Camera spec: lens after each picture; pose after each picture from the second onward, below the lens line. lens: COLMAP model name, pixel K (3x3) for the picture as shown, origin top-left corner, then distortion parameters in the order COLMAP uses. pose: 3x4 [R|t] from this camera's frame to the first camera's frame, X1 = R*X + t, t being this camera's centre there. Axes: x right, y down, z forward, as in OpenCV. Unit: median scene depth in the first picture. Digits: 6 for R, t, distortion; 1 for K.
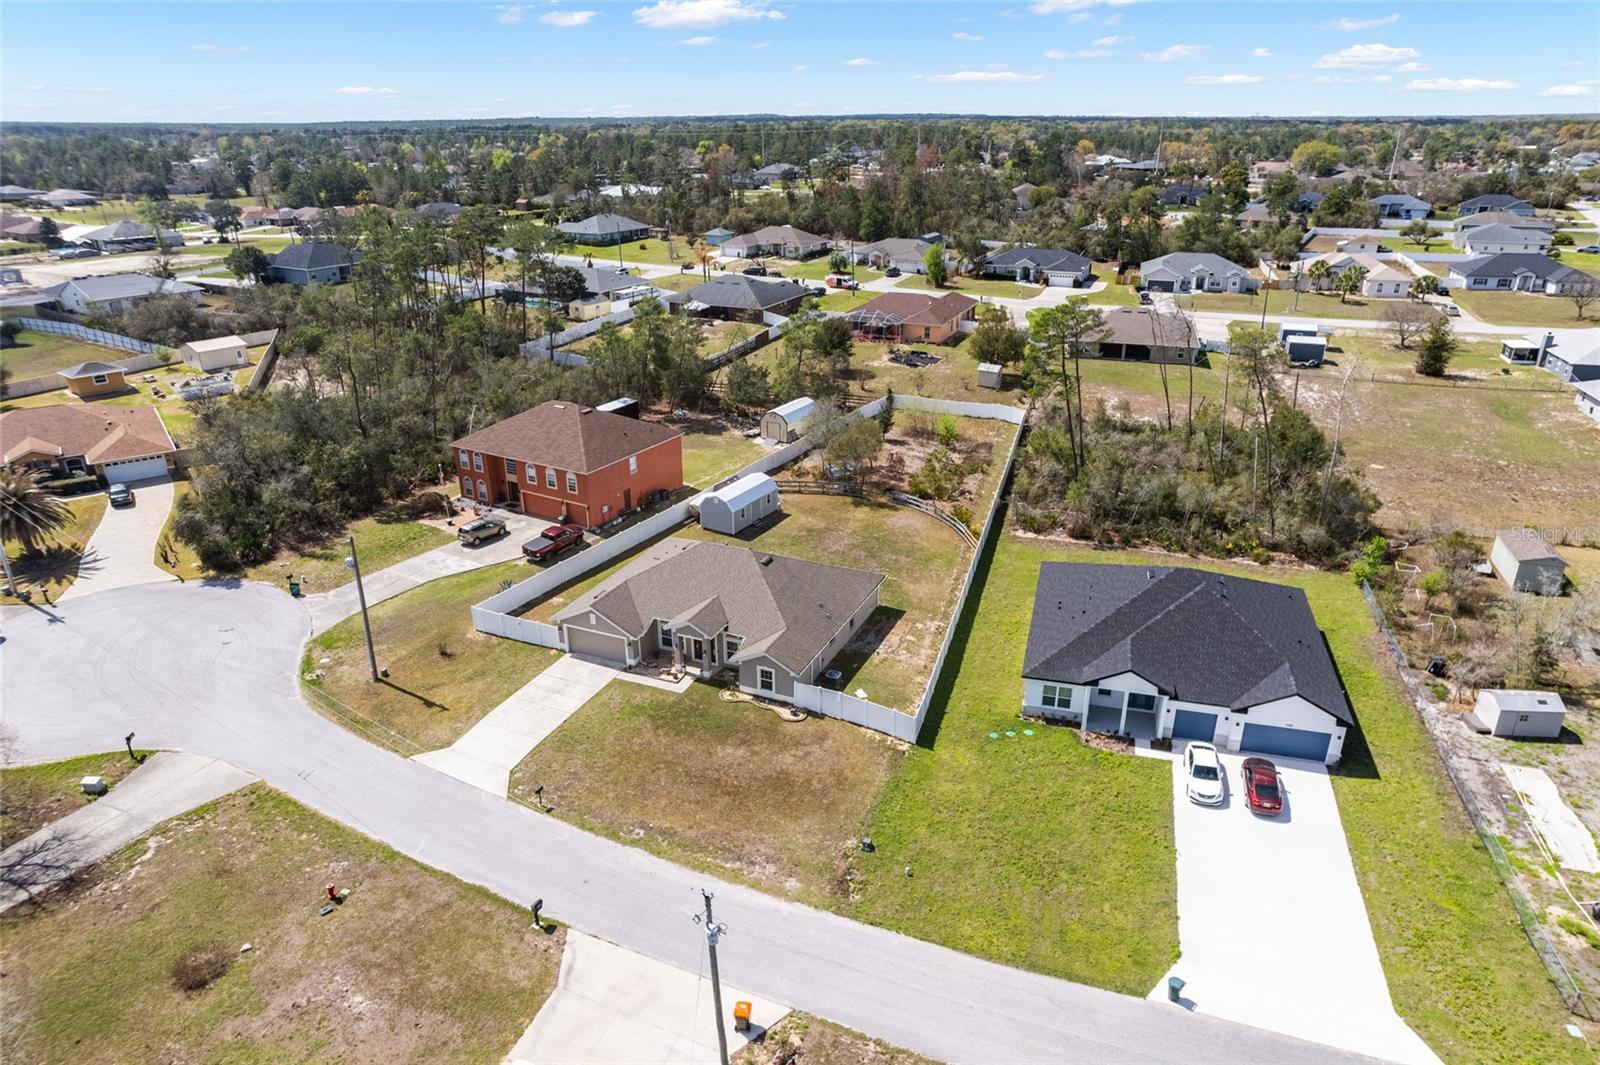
lens RADIAL K [[1025.2, 0, 805.9], [0, 1025.2, 540.6], [0, 0, 1]] dist [-0.072046, 0.073968]
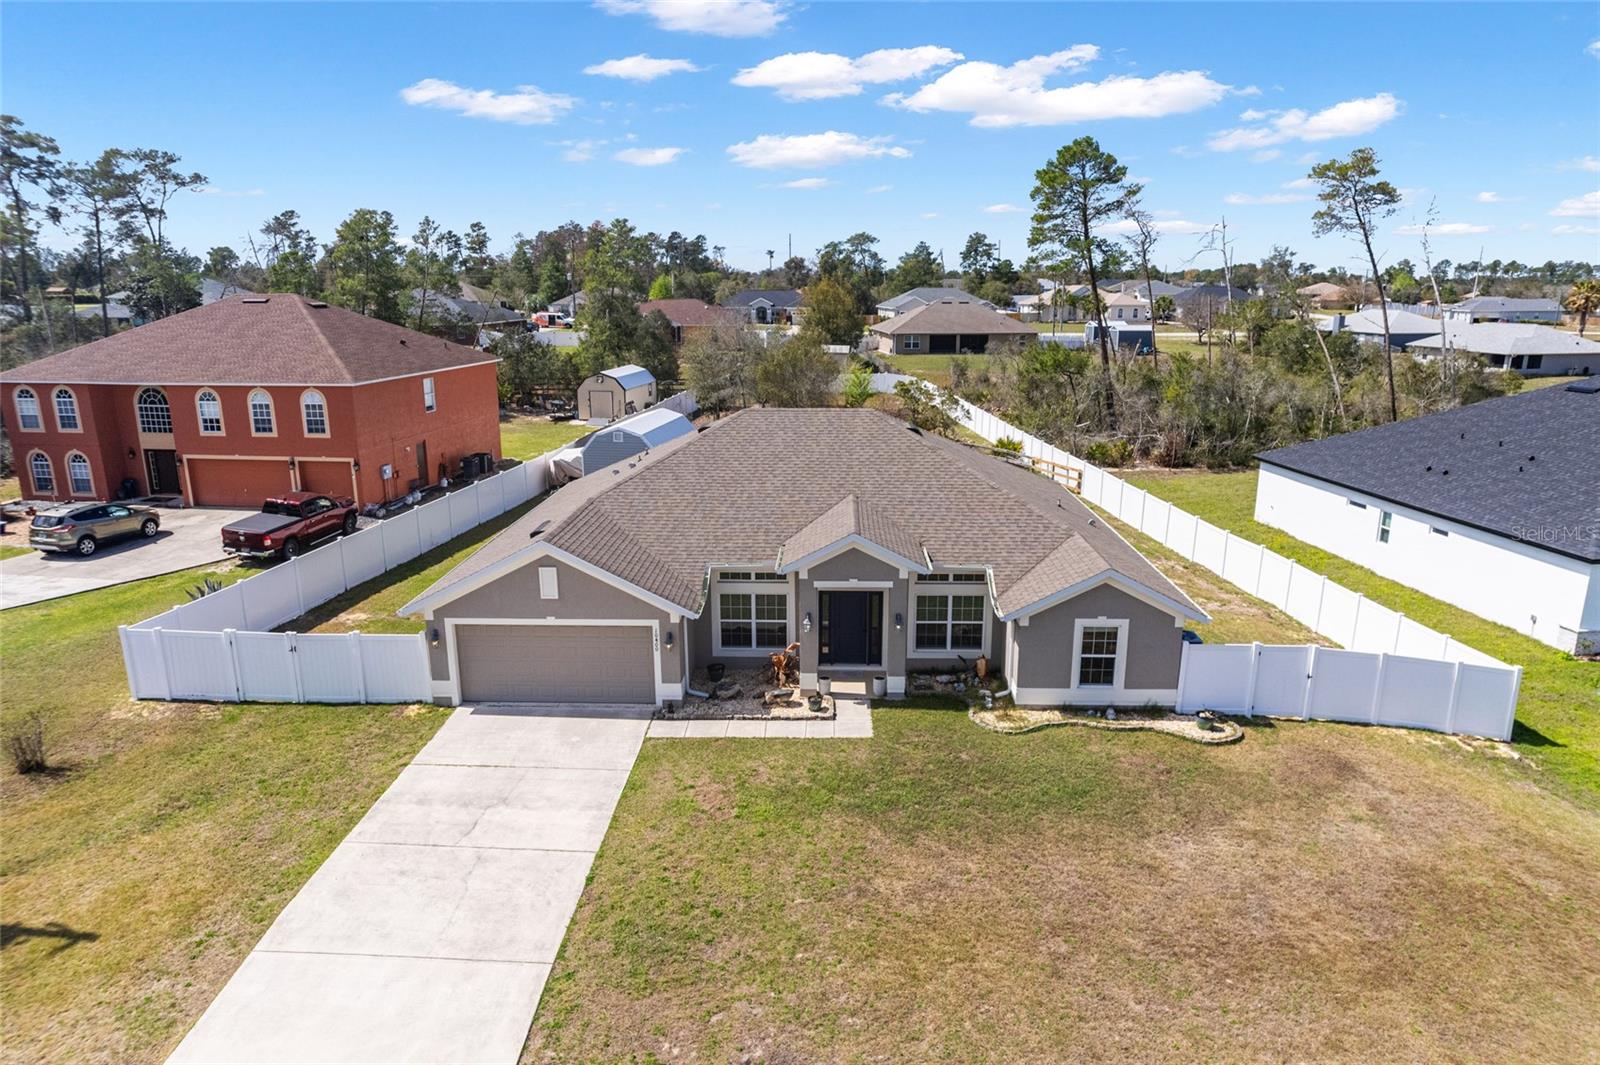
lens RADIAL K [[1024.0, 0, 806.2], [0, 1024.0, 546.0], [0, 0, 1]] dist [-0.082693, 0.087646]
pose [[0.925559, -0.091515, 0.367376, -0.230554], [0.144470, 0.982293, -0.119282, 0.107413], [-0.349955, 0.163477, 0.922392, 0.589769]]
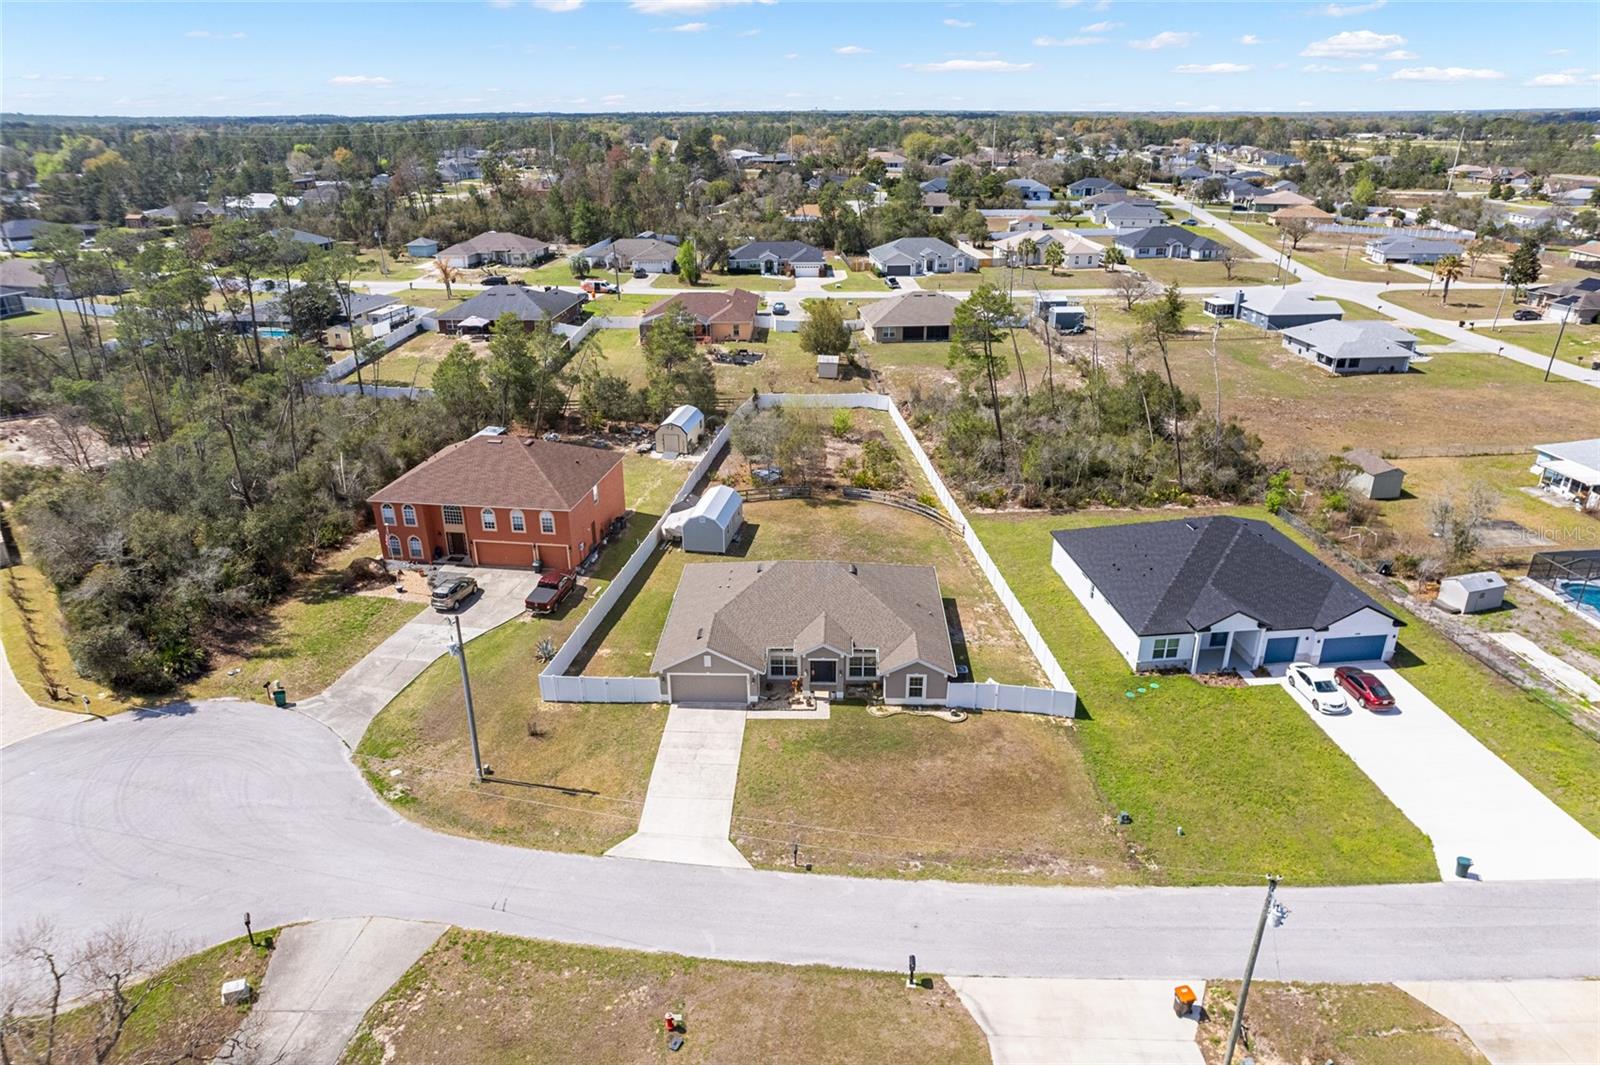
lens RADIAL K [[1022.2, 0, 805.9], [0, 1022.2, 546.6], [0, 0, 1]] dist [-0.071424, 0.072437]
pose [[0.926308, -0.149159, 0.345985, -0.389322], [0.146253, 0.988640, 0.034653, -0.039804], [-0.347223, 0.018502, 0.937600, 0.099812]]
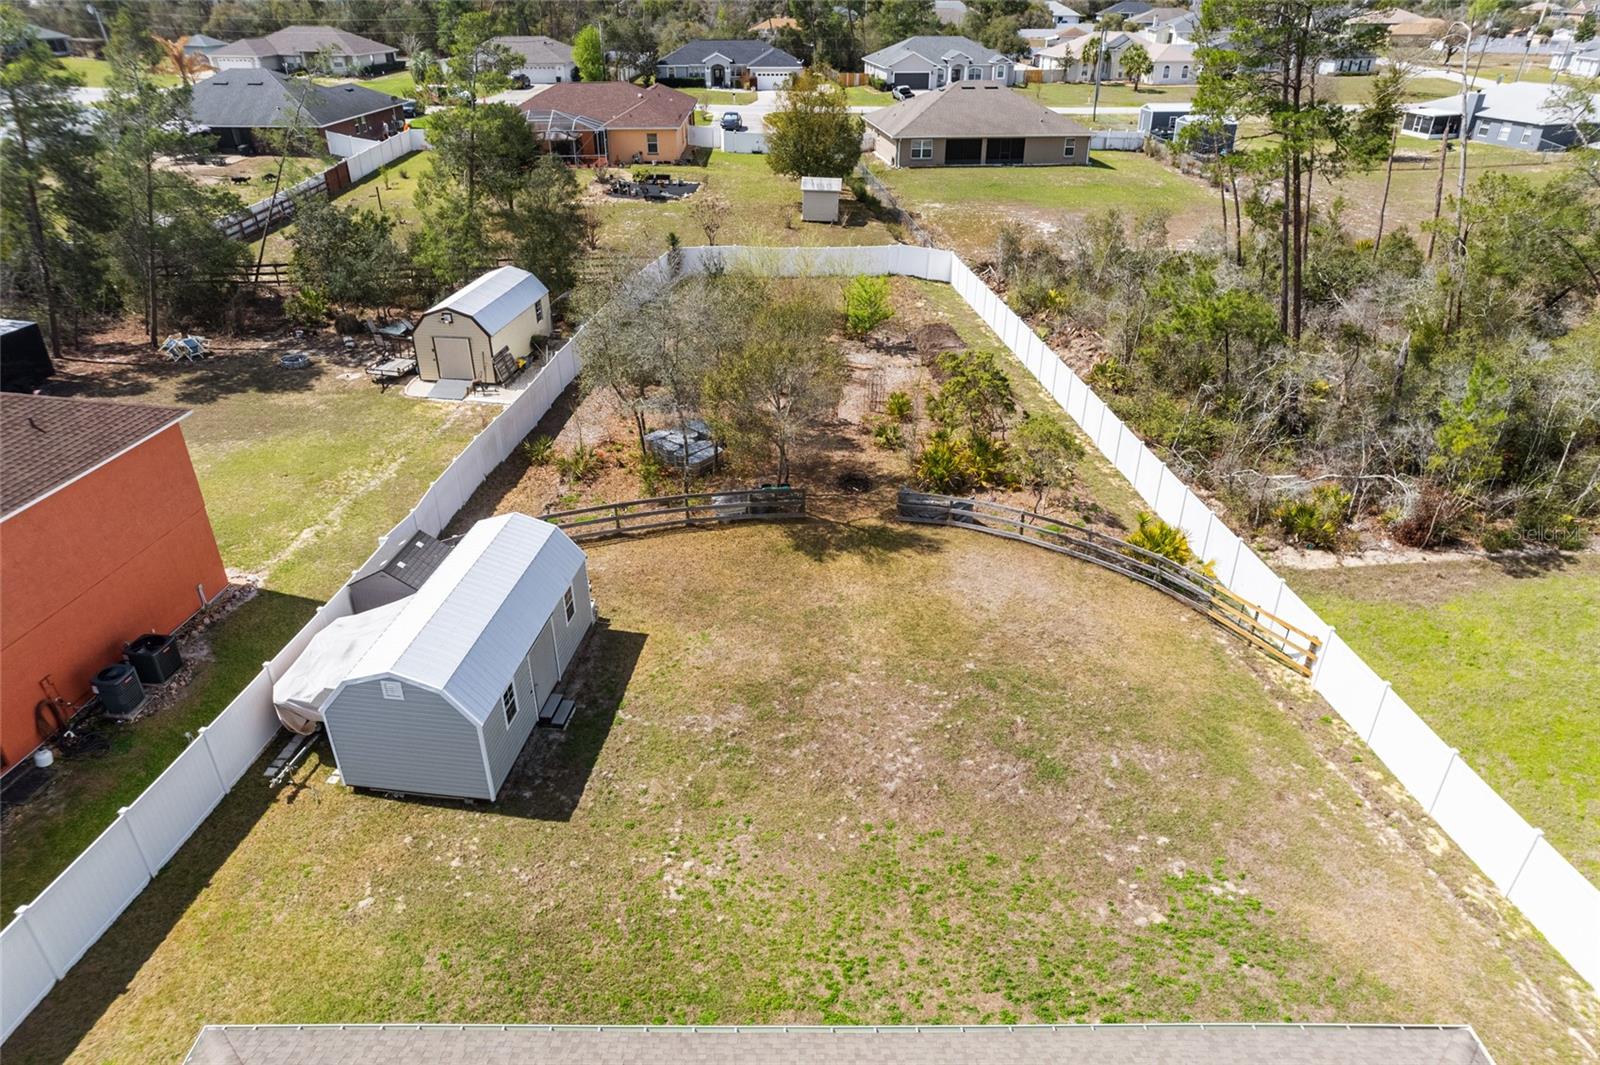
lens RADIAL K [[1024.0, 0, 806.2], [0, 1024.0, 546.0], [0, 0, 1]] dist [-0.082693, 0.087646]
pose [[0.913179, -0.194335, 0.358242, -0.091863], [0.153021, 0.978174, 0.140569, -0.107200], [-0.377740, -0.073546, 0.922986, 0.887439]]
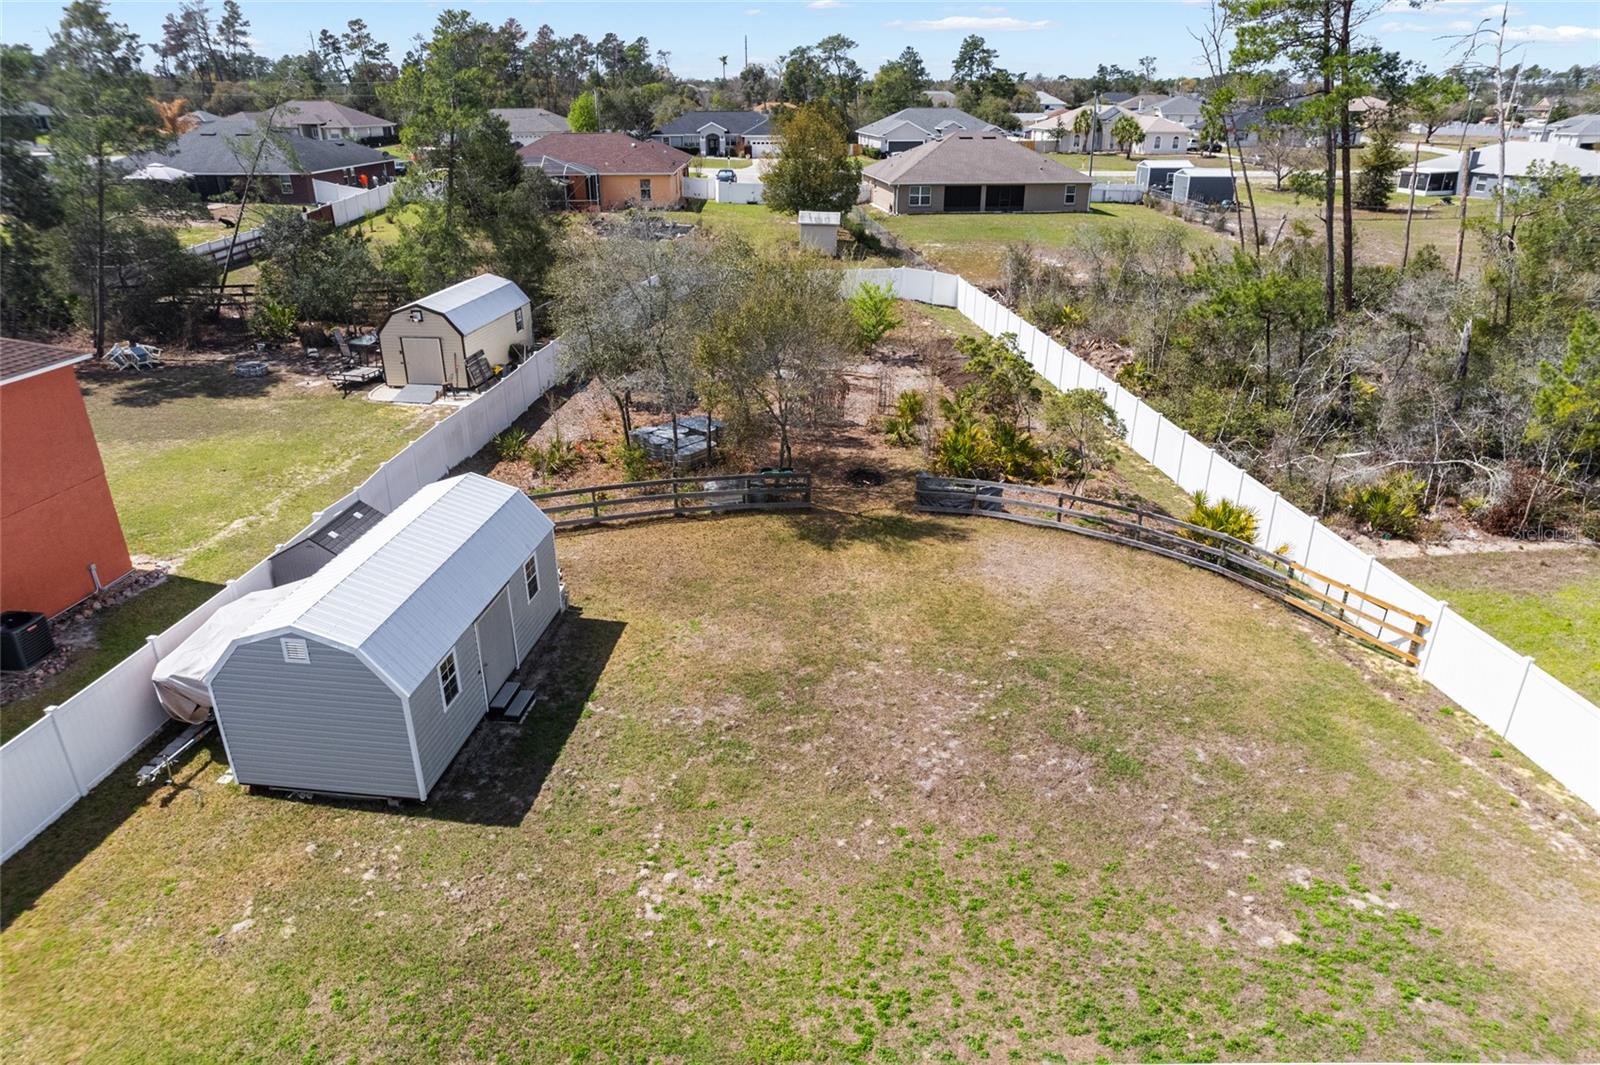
lens RADIAL K [[1024.0, 0, 806.2], [0, 1024.0, 546.0], [0, 0, 1]] dist [-0.082693, 0.087646]
pose [[0.910088, -0.166159, 0.379646, -0.082255], [0.157104, 0.986052, 0.054954, -0.063562], [-0.383481, 0.009631, 0.923498, 0.940654]]
